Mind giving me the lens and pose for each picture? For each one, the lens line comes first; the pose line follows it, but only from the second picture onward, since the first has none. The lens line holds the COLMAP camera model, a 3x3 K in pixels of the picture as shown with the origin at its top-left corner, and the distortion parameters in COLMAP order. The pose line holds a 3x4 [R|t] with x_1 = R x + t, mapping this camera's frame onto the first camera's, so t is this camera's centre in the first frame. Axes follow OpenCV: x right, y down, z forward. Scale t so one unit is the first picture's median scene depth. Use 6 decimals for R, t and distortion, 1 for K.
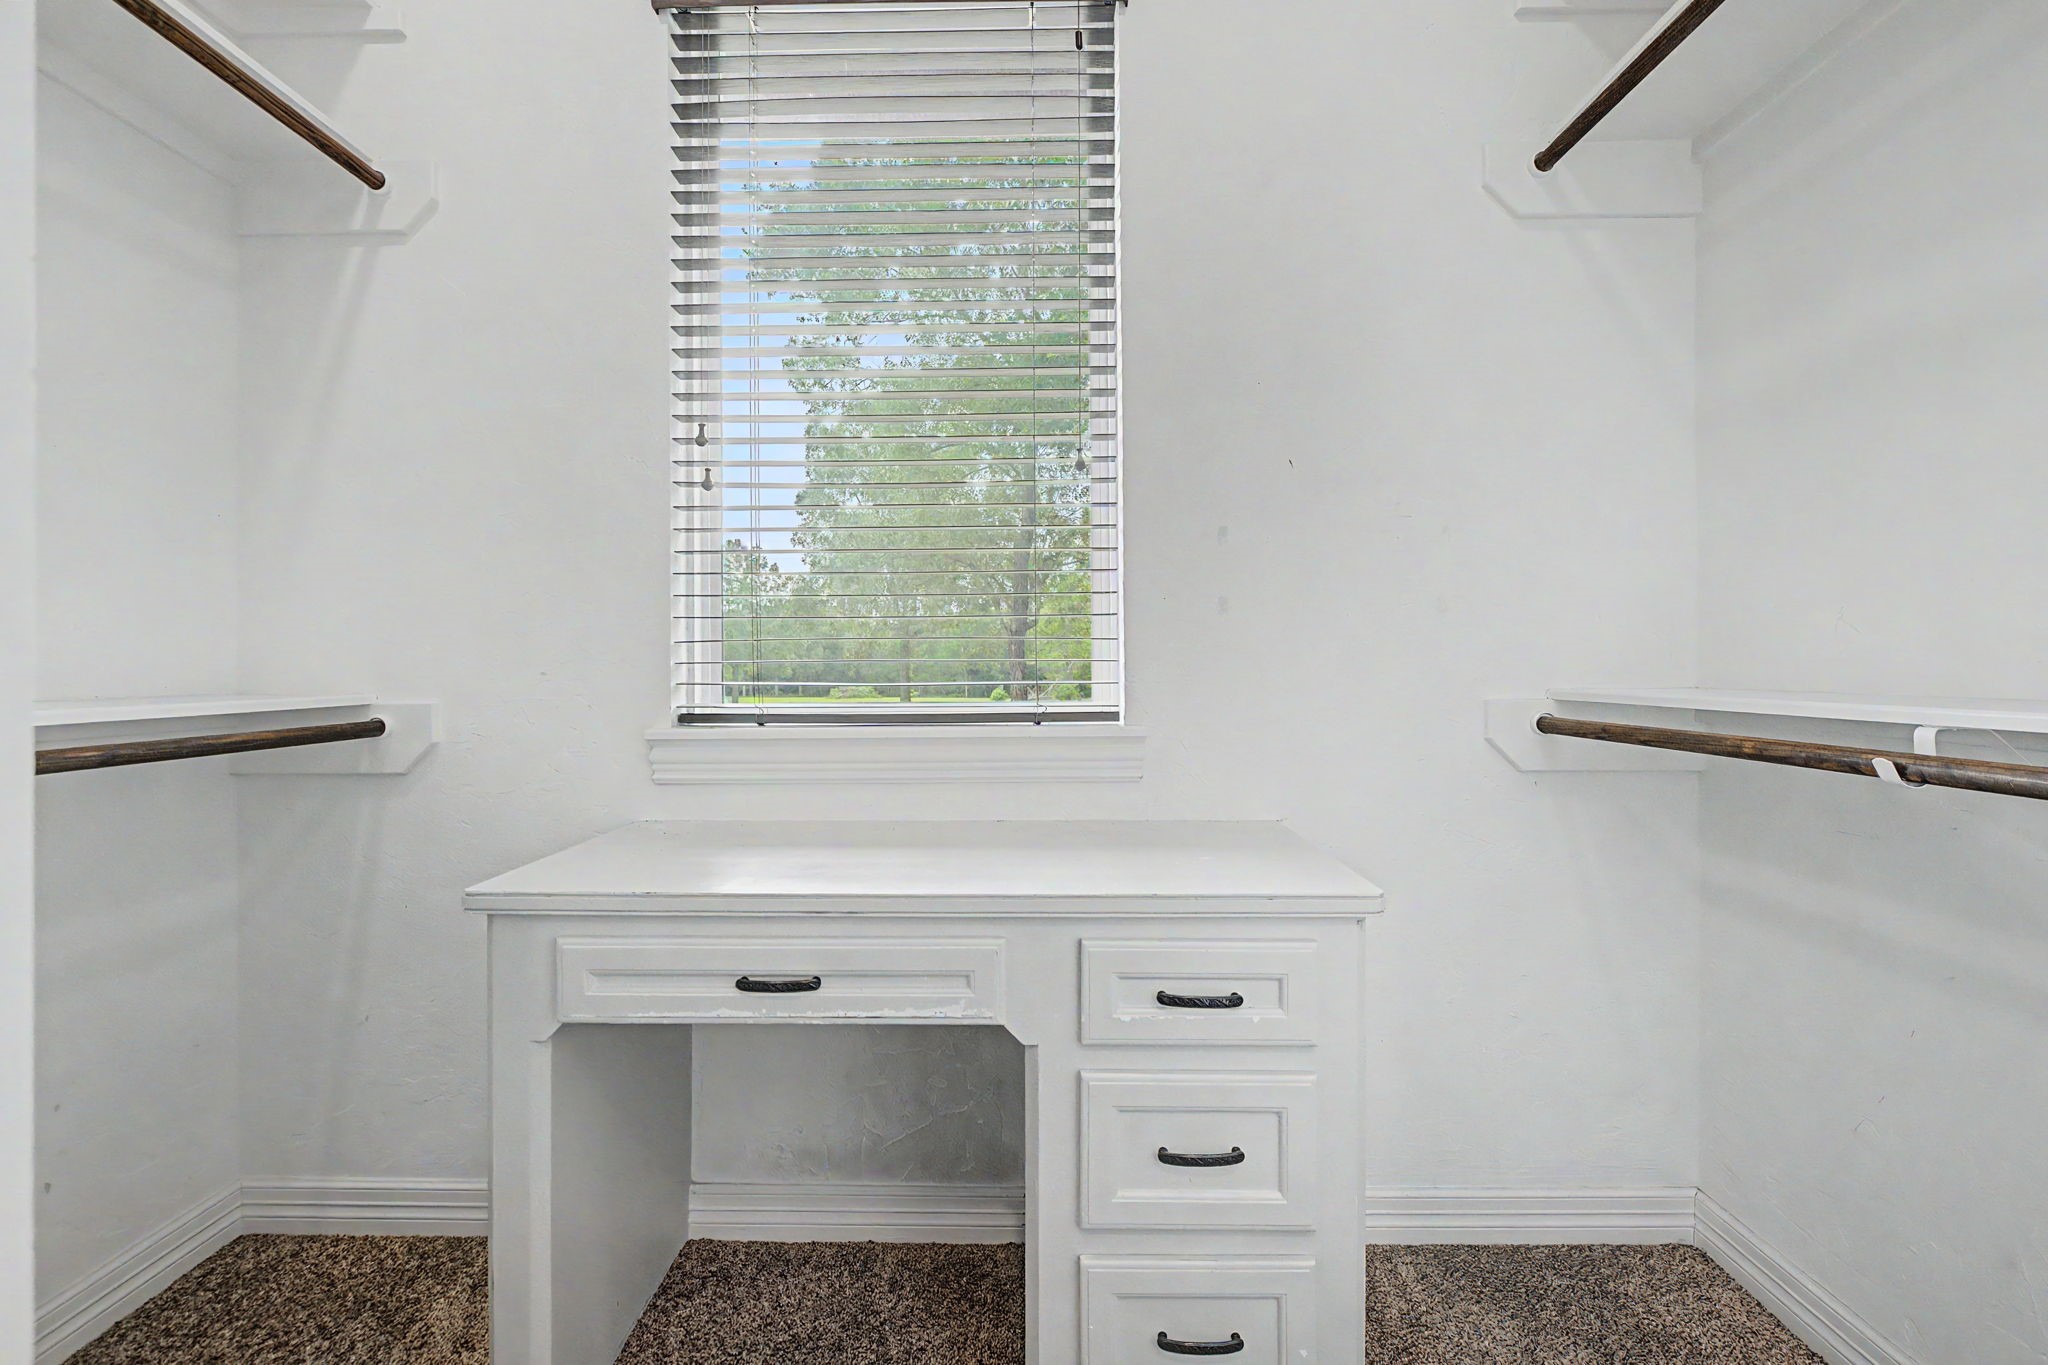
lens RADIAL K [[921.3, 0, 1019.8], [0, 921.3, 666.9], [0, 0, 1]] dist [-0.000762, -0.000264]
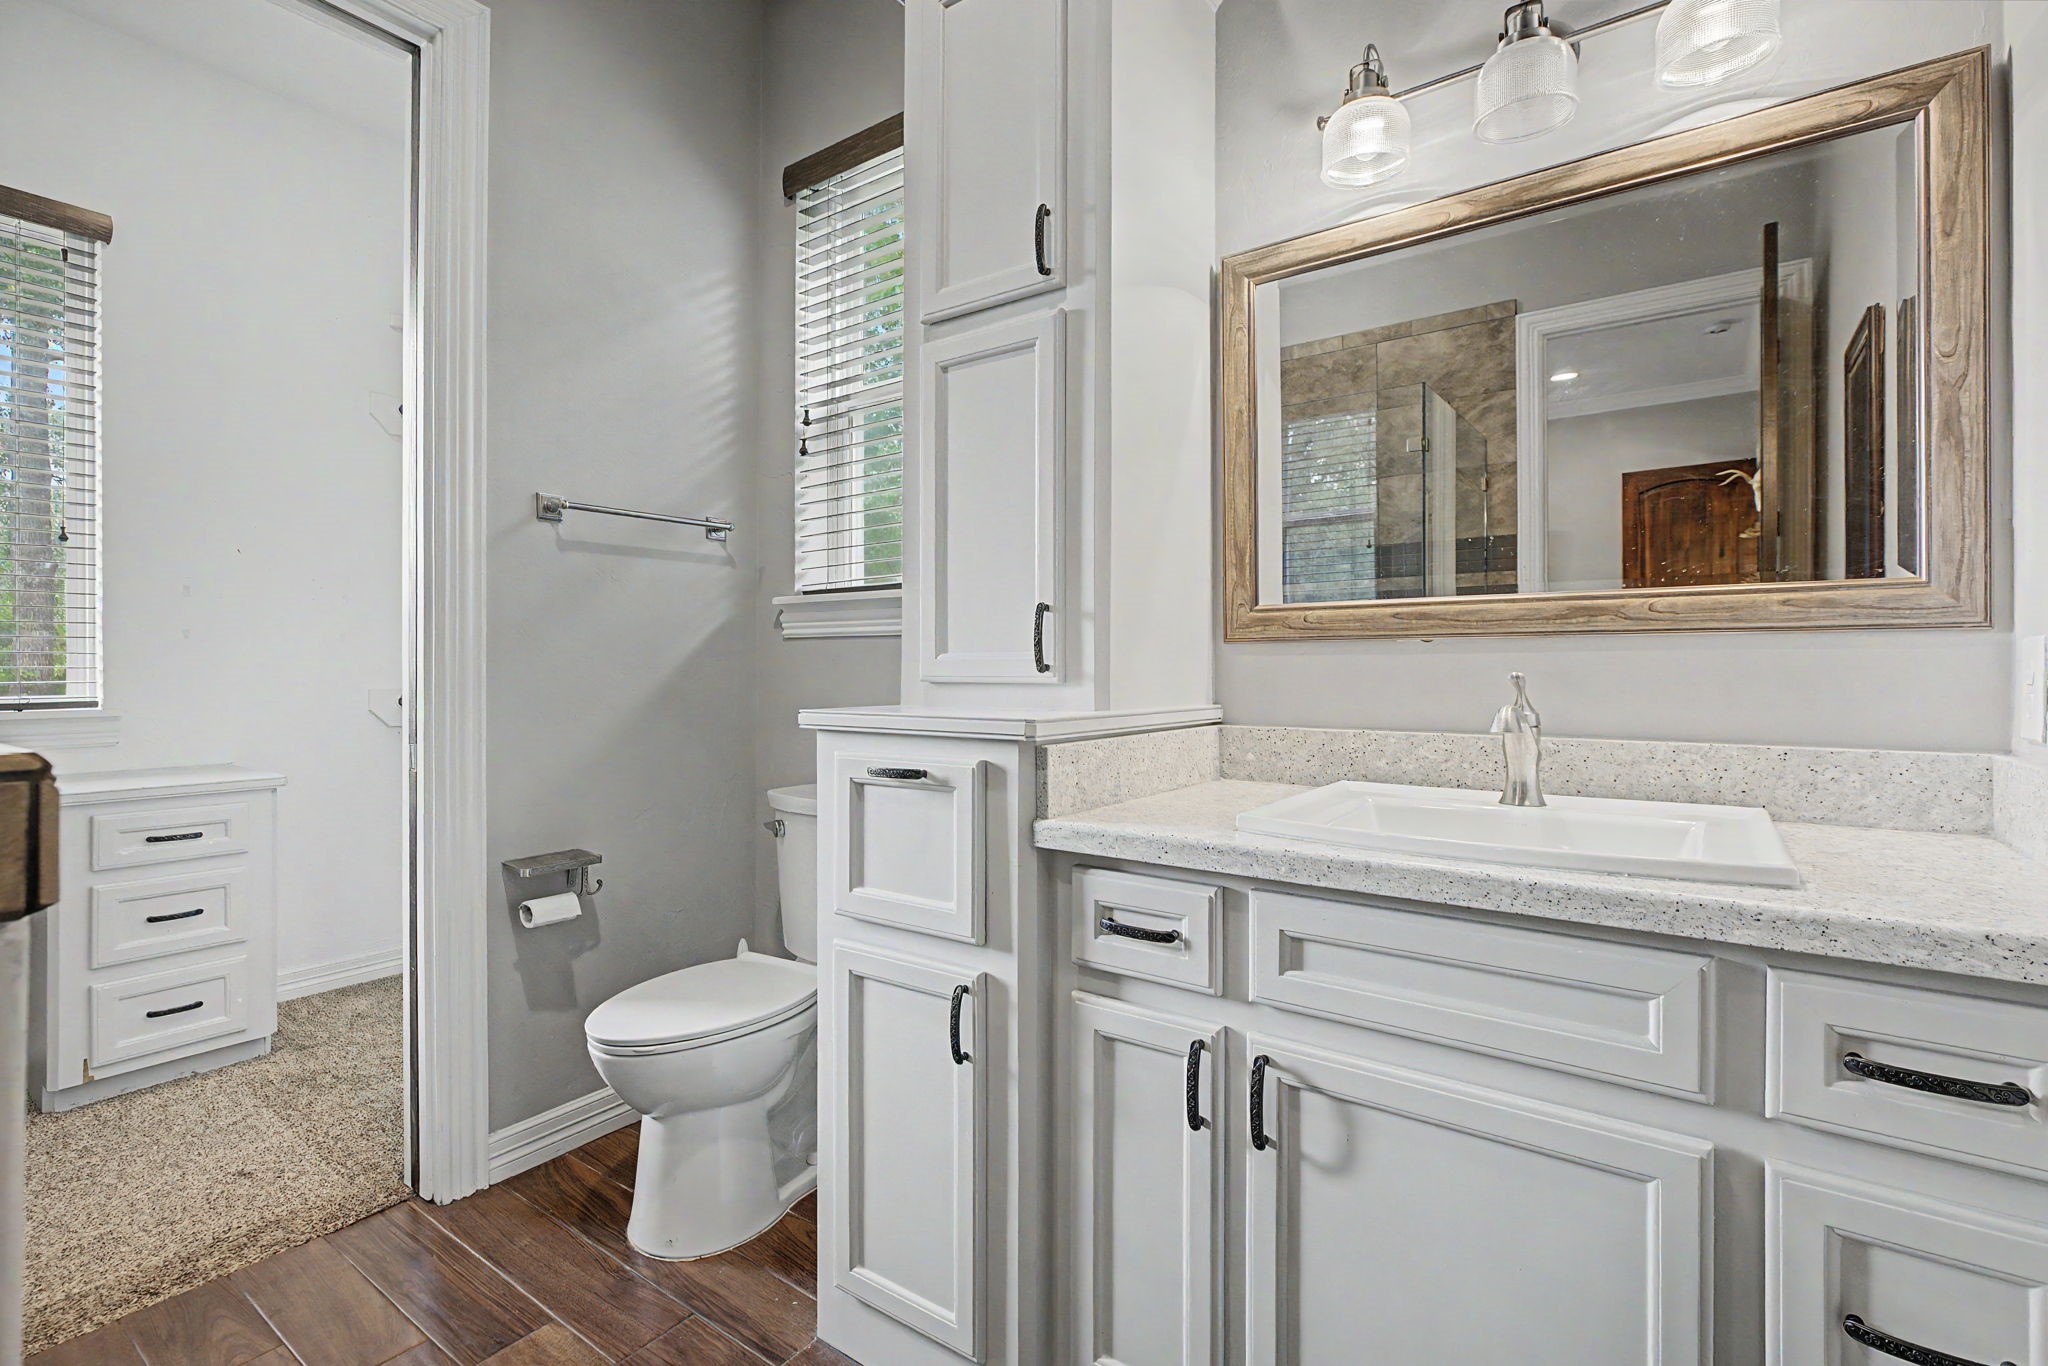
lens RADIAL K [[921.3, 0, 1019.8], [0, 921.3, 667.4], [0, 0, 1]] dist [-0.000762, -0.000264]
pose [[0.564099, 0.005006, 0.825692, -0.422762], [-0.002252, 0.999987, -0.004524, -0.006089], [-0.825704, 0.000692, 0.564104, -1.644573]]
